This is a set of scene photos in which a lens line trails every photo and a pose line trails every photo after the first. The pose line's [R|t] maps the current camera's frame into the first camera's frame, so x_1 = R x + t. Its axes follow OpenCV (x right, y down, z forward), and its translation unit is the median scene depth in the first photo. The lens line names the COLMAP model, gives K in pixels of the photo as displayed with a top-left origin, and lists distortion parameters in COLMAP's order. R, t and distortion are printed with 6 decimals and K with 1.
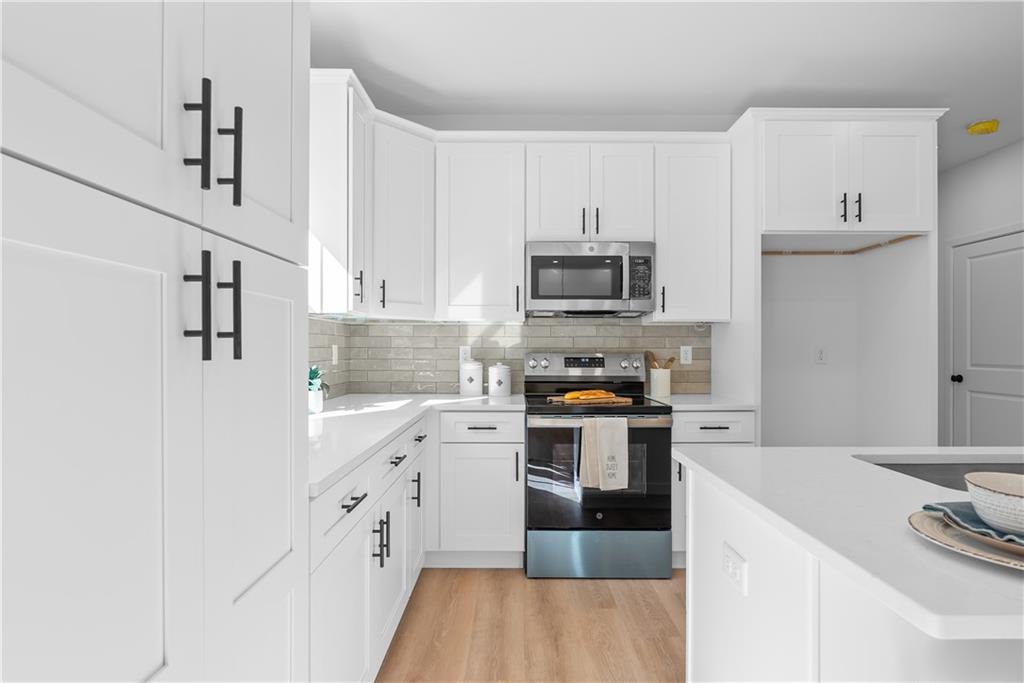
lens RADIAL K [[512.4, 0, 513.5], [0, 512.4, 344.1], [0, 0, 1]] dist [-0.003772, 0.000052]
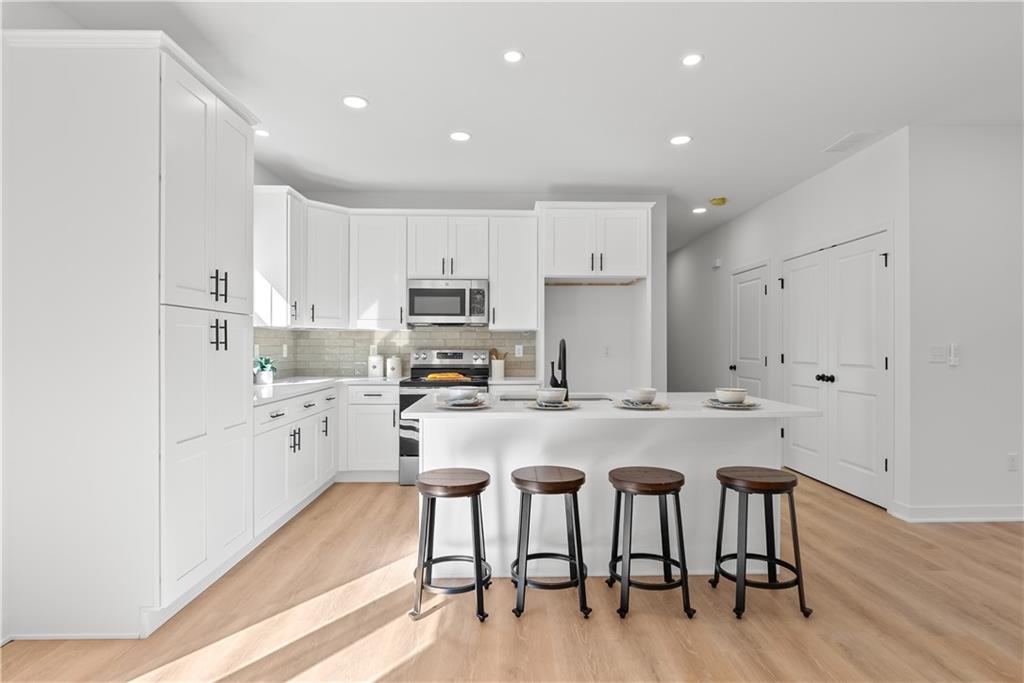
lens RADIAL K [[512.4, 0, 513.5], [0, 512.4, 344.1], [0, 0, 1]] dist [-0.003772, 0.000052]
pose [[0.999492, -0.000174, 0.031871, 0.305457], [0.000059, 0.999994, 0.003603, -0.005391], [-0.031871, -0.003599, 0.999485, -0.595580]]
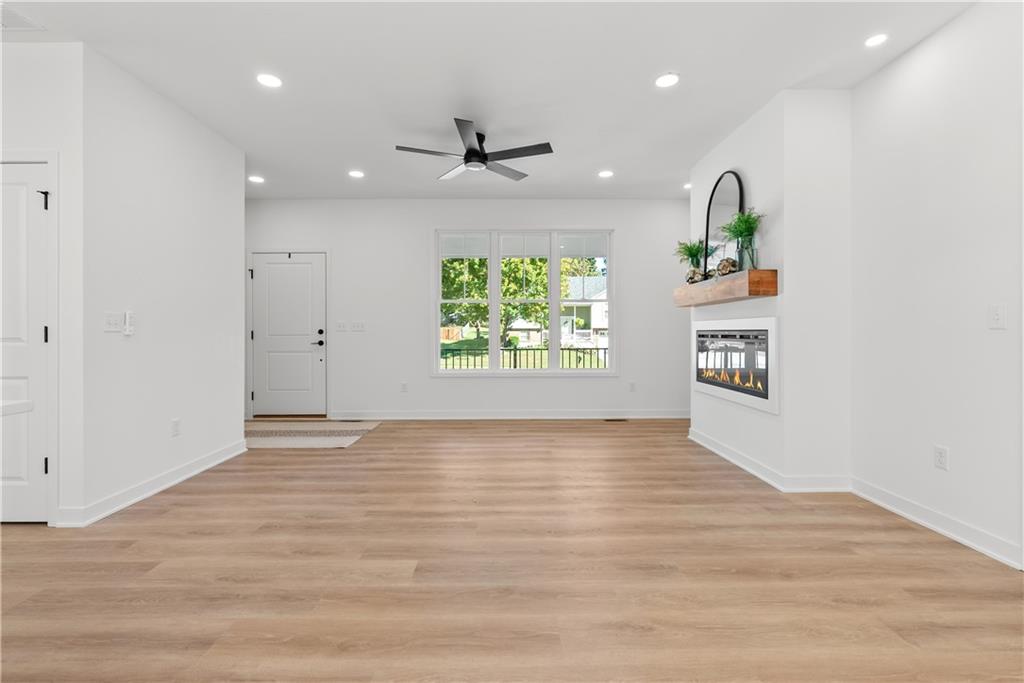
lens RADIAL K [[454.8, 0, 509.7], [0, 454.8, 332.3], [0, 0, 1]] dist [-0.007911, 0.000309]
pose [[-0.014707, -0.002182, 0.999889, 0.390692], [-0.005933, 0.999980, 0.002095, 0.035560], [-0.999874, -0.005901, -0.014720, -0.239605]]
